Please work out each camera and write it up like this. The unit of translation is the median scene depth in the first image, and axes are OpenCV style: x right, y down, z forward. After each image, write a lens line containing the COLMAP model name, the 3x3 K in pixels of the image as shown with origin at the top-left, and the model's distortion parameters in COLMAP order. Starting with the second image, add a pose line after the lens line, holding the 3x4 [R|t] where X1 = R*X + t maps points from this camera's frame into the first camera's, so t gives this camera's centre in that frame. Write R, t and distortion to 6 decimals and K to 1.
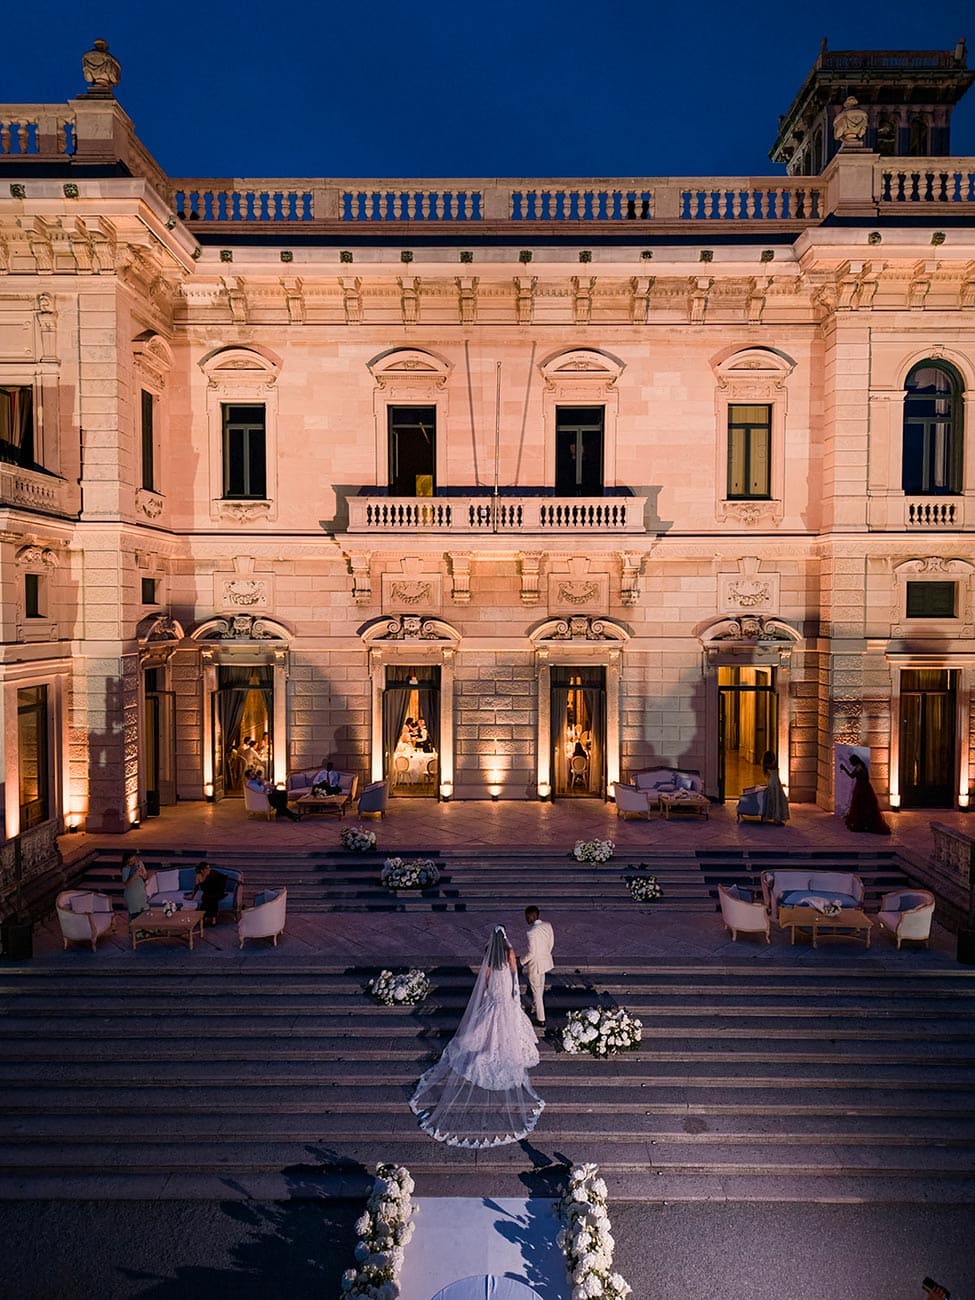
lens RADIAL K [[933.8, 0, 487.5], [0, 933.8, 650.0], [0, 0, 1]] dist [0.007773, 0.001065]
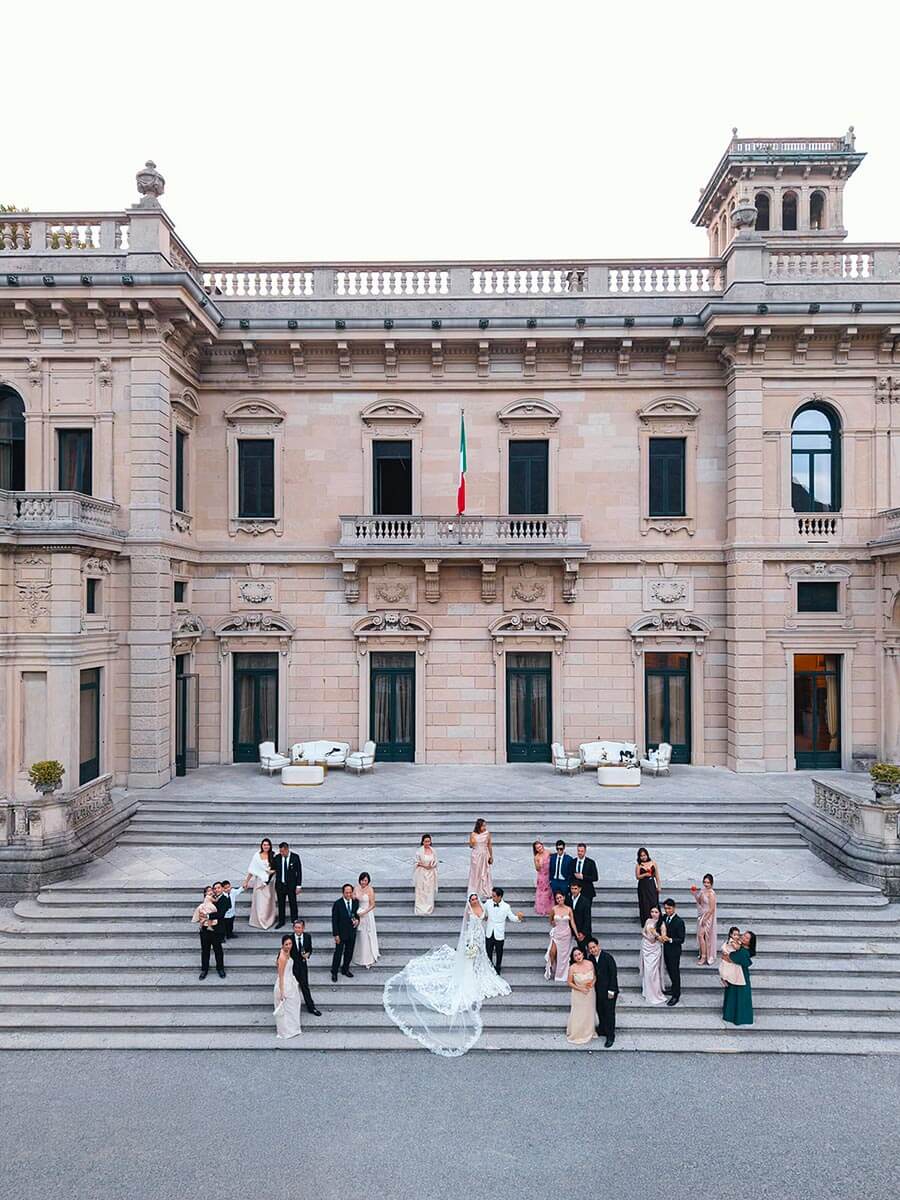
lens RADIAL K [[843.6, 0, 450.0], [0, 843.6, 600.0], [0, 0, 1]] dist [0.074854, -0.097614]
pose [[0.999973, -0.003500, -0.006524, 0.001619], [0.003166, 0.998715, -0.050588, 0.005292], [0.006693, 0.050566, 0.998698, -0.109911]]
